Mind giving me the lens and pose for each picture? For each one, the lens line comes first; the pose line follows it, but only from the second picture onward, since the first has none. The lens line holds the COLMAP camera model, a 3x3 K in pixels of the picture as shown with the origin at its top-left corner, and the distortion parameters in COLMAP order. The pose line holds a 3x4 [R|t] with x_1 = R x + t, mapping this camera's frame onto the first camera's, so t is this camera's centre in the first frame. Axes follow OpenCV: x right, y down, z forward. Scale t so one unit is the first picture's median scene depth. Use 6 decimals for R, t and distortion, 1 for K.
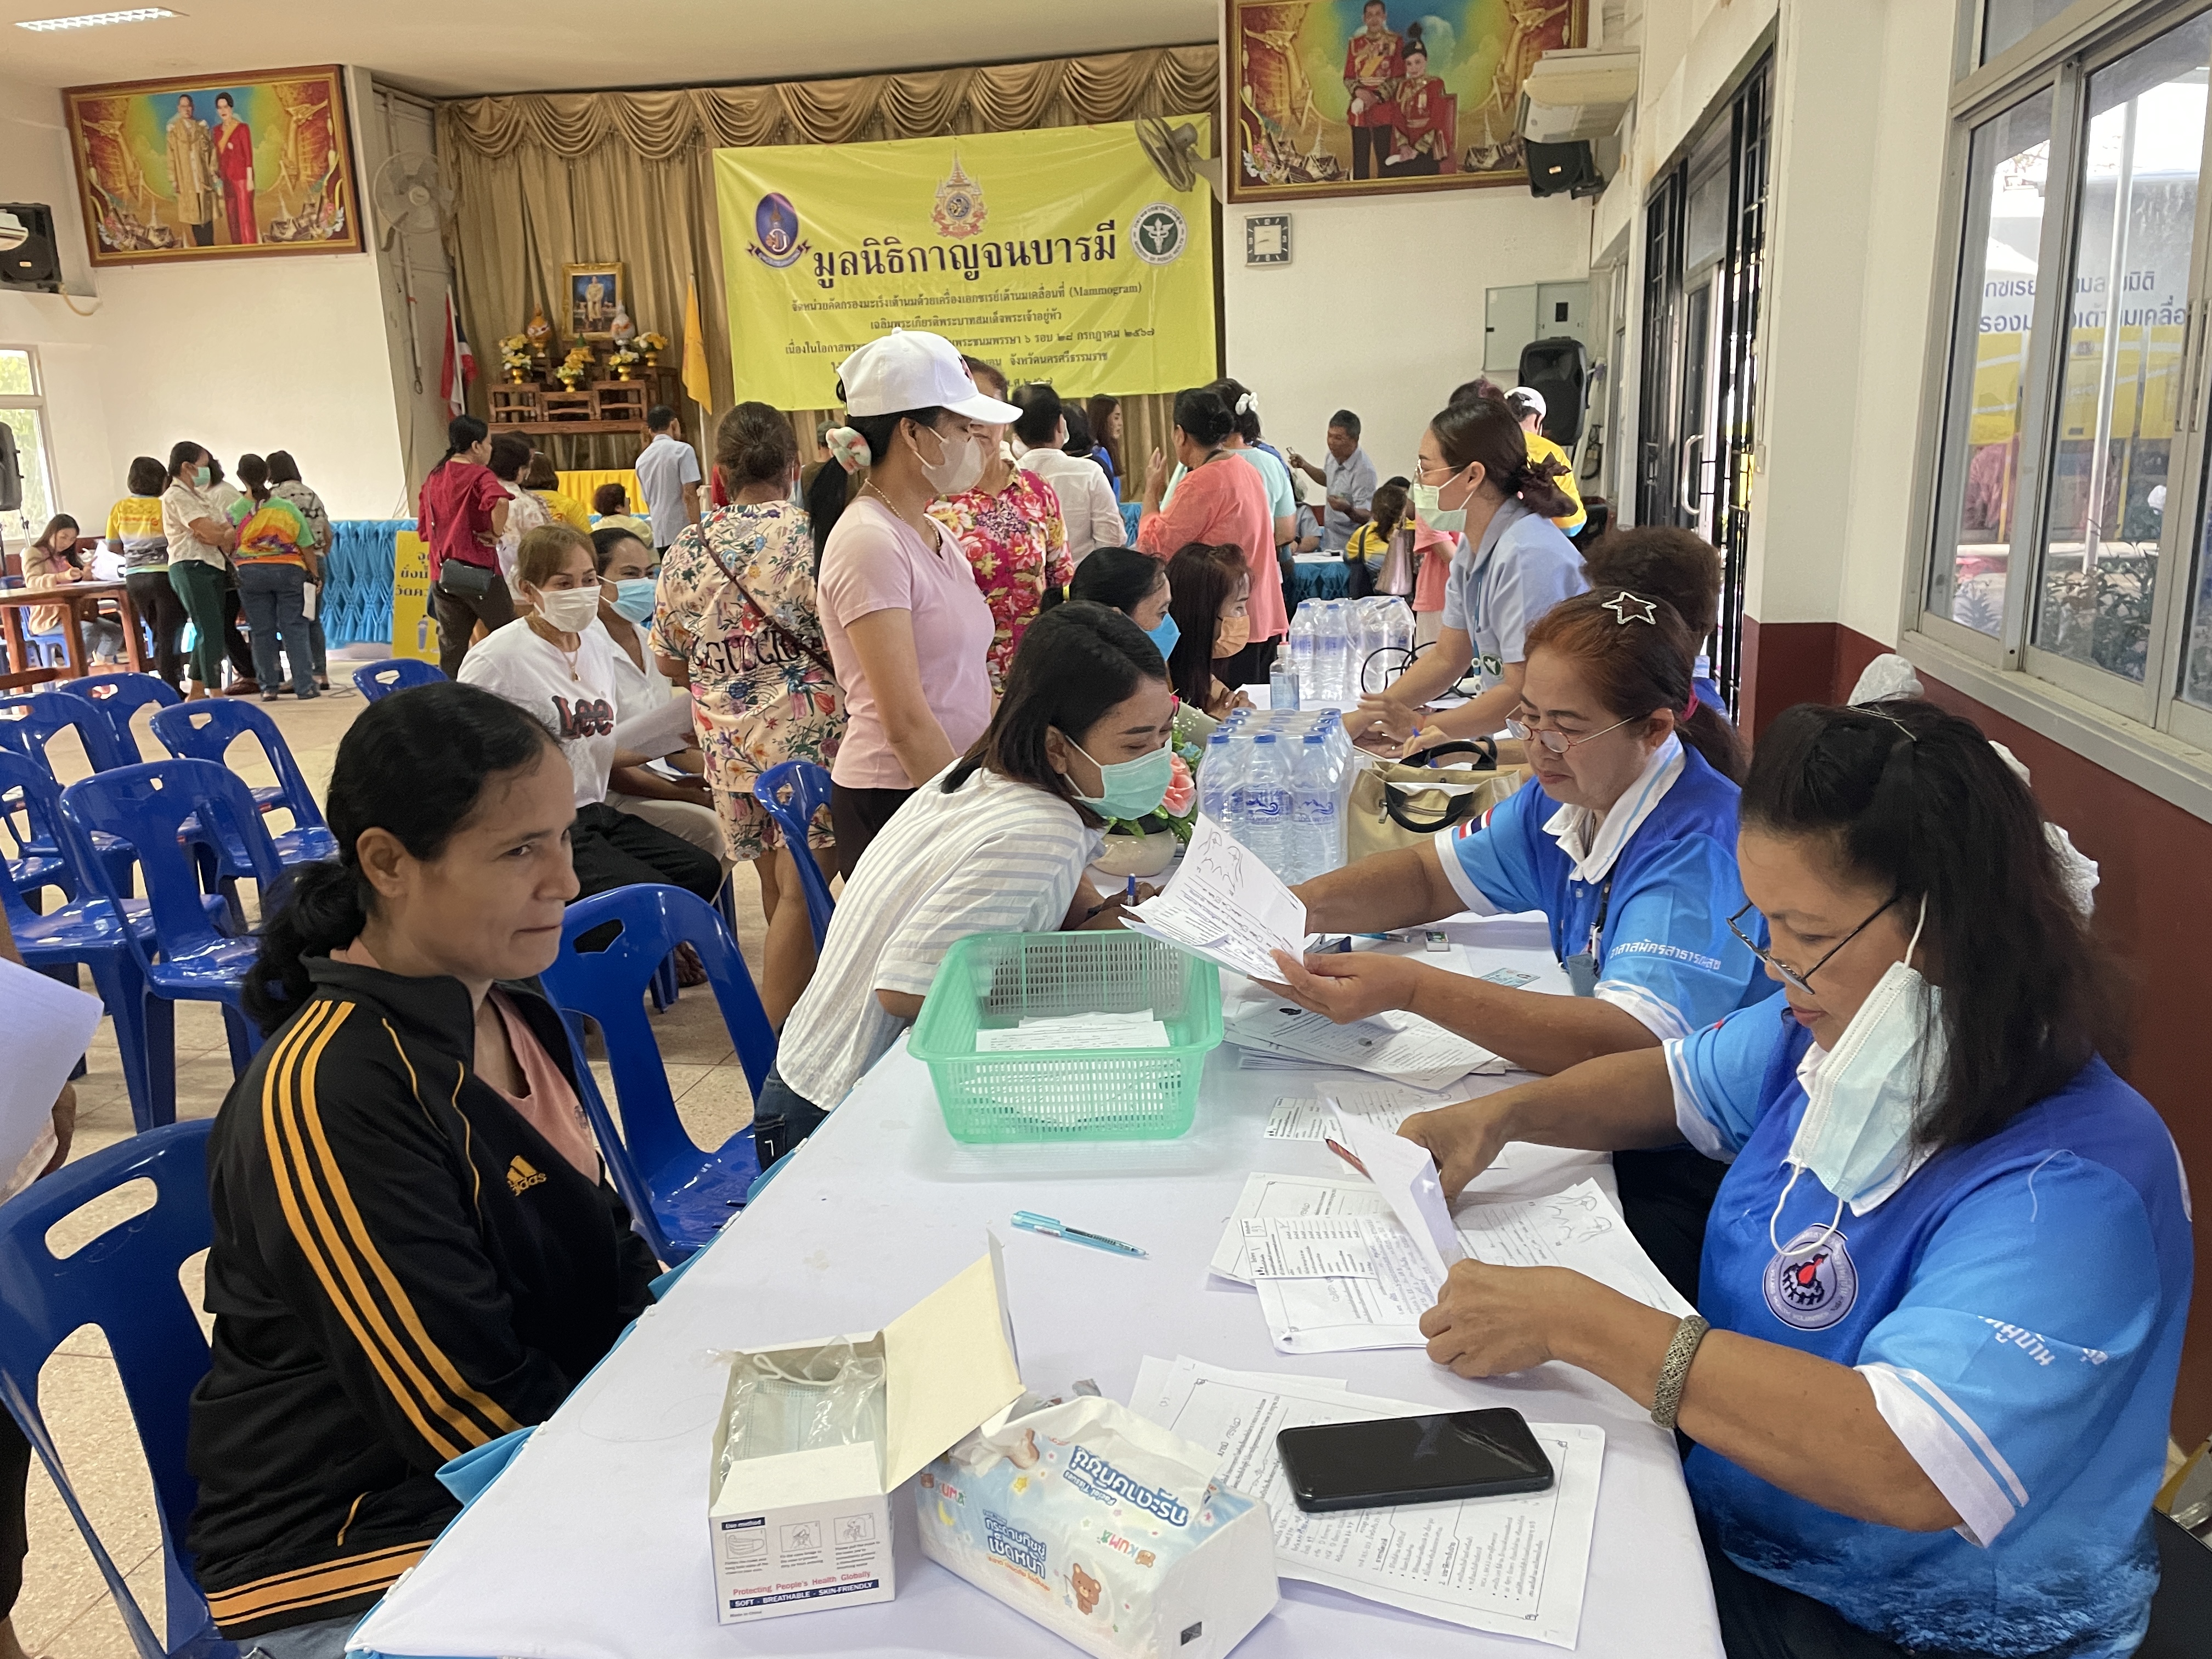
lens RADIAL K [[1669.2, 0, 1119.6], [0, 1669.2, 818.0], [0, 0, 1]] dist [0.103342, -0.127216]
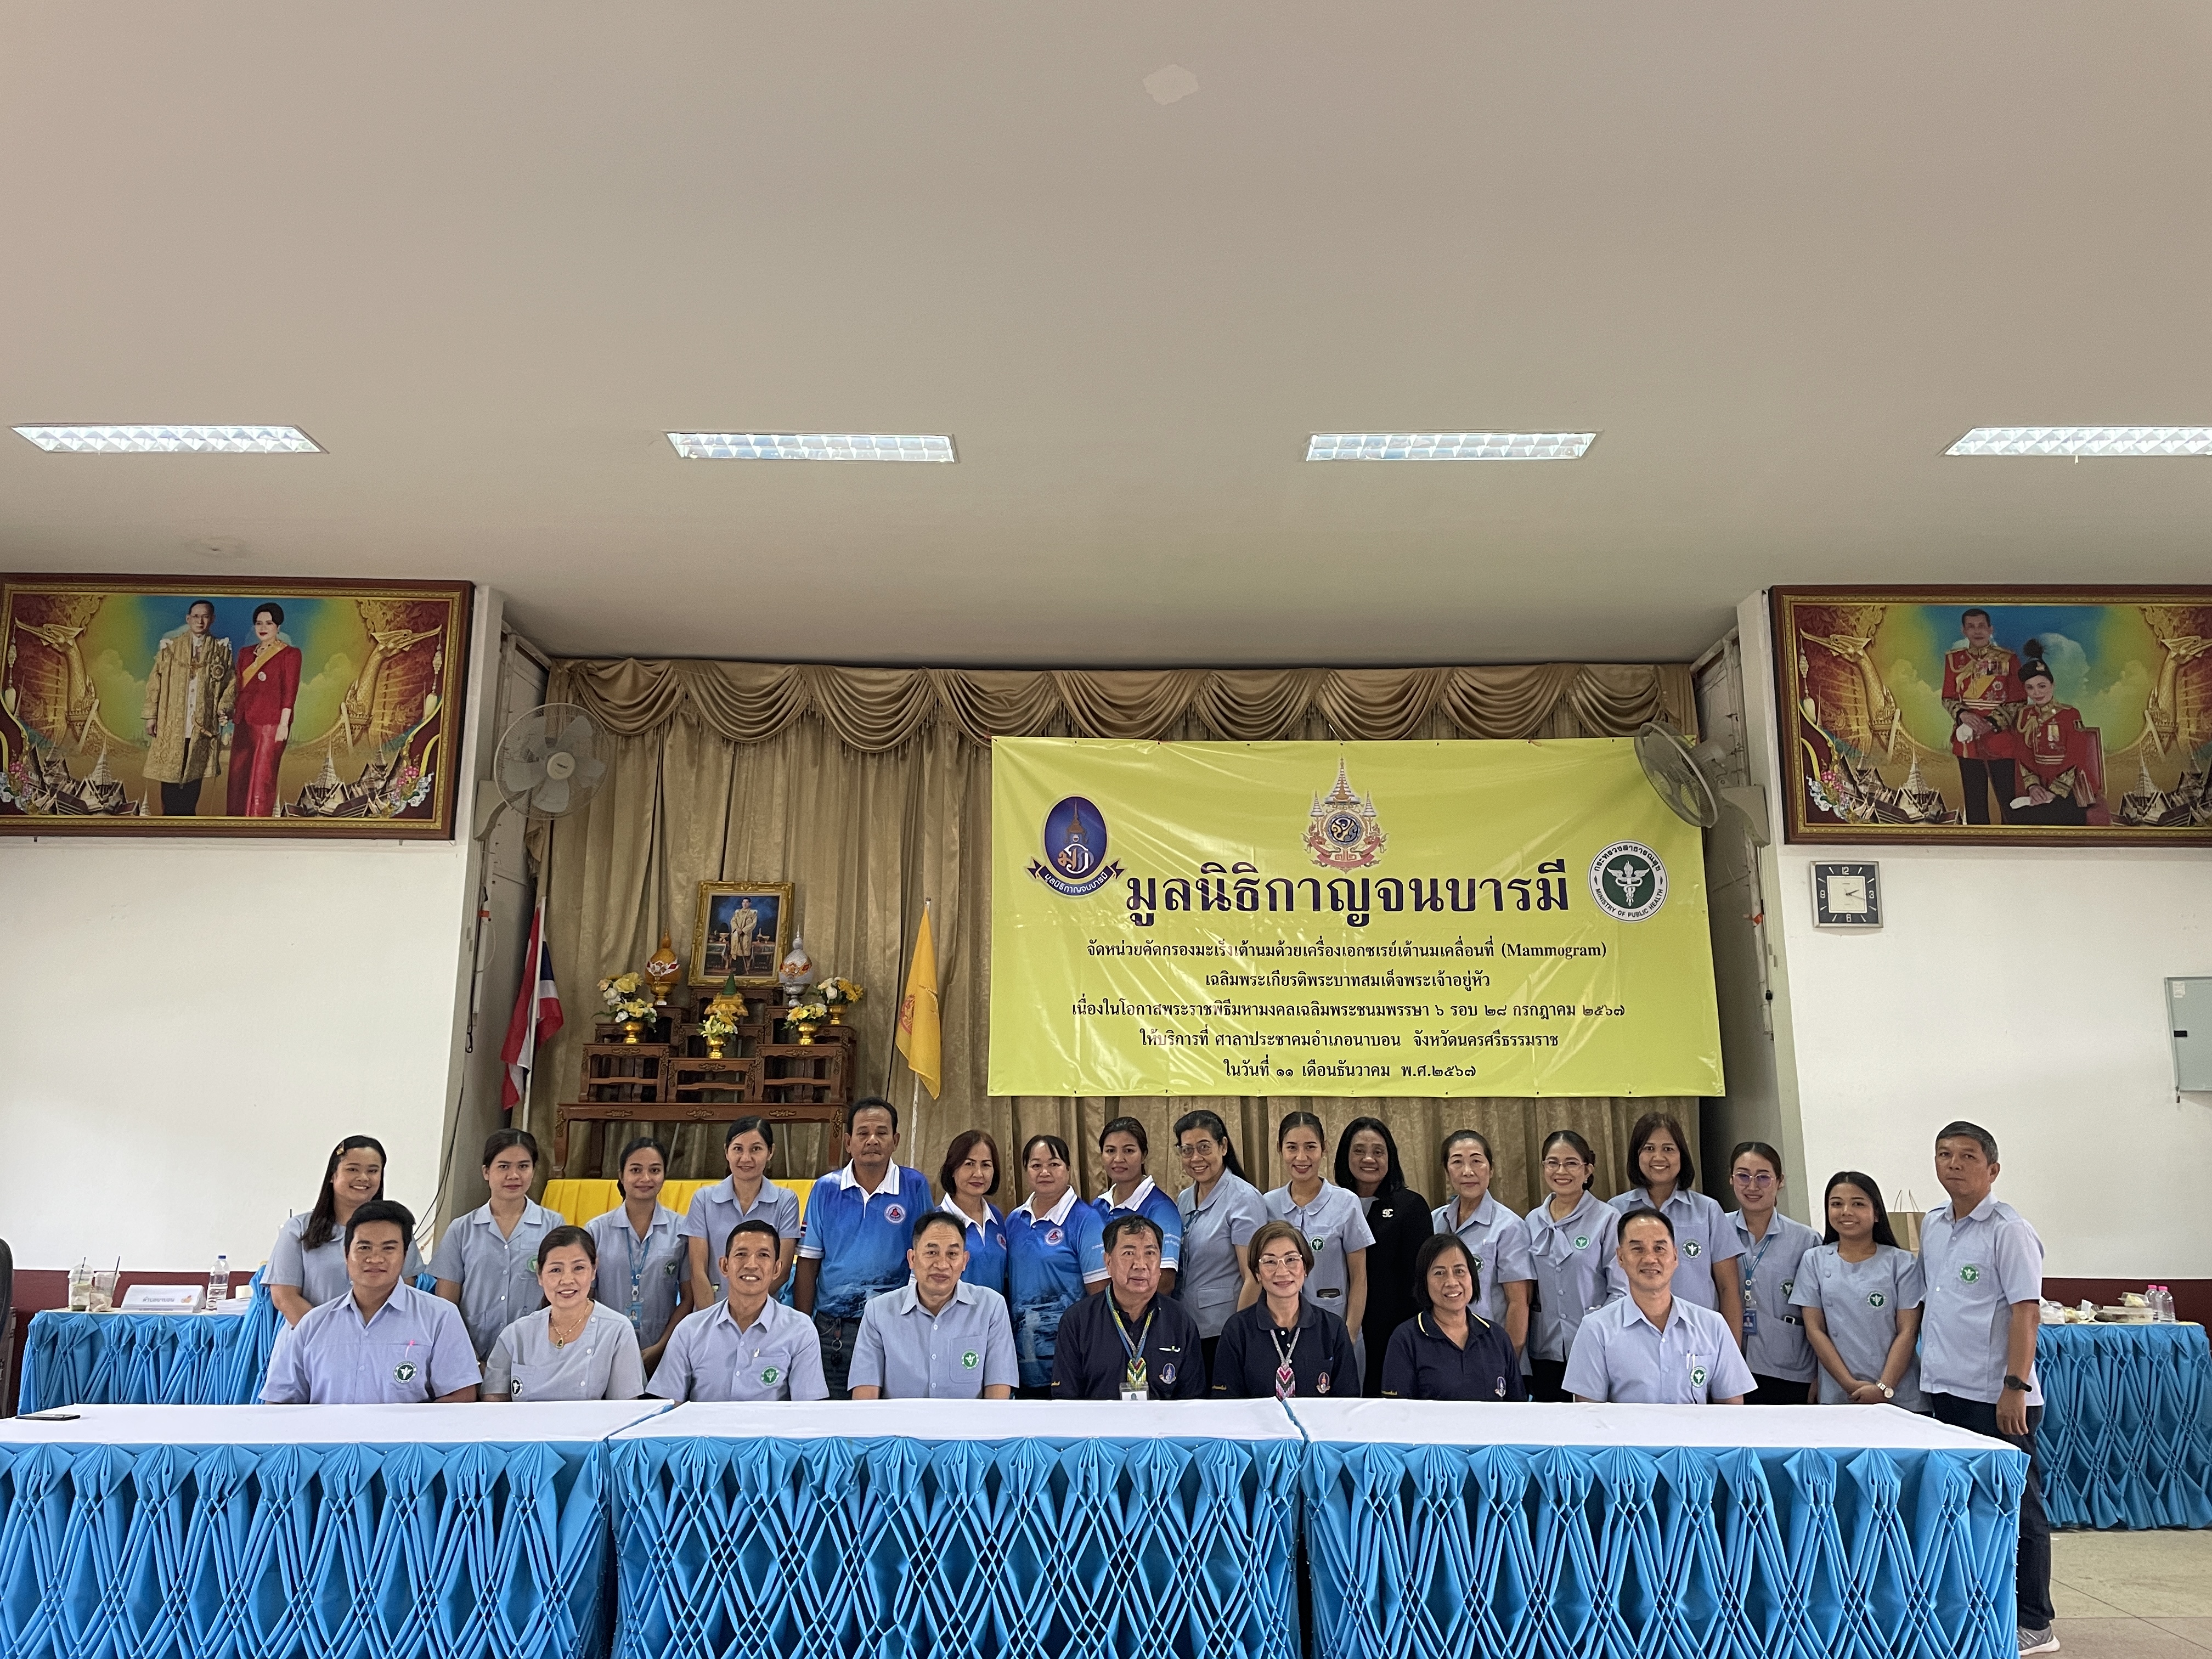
lens RADIAL K [[1669.2, 0, 1105.6], [0, 1669.2, 811.0], [0, 0, 1]] dist [0.103342, -0.127216]
pose [[0.982428, 0.073106, 0.171726, -0.312333], [0.002736, 0.914355, -0.404903, -0.080271], [-0.186619, 0.398258, 0.898089, 0.371688]]
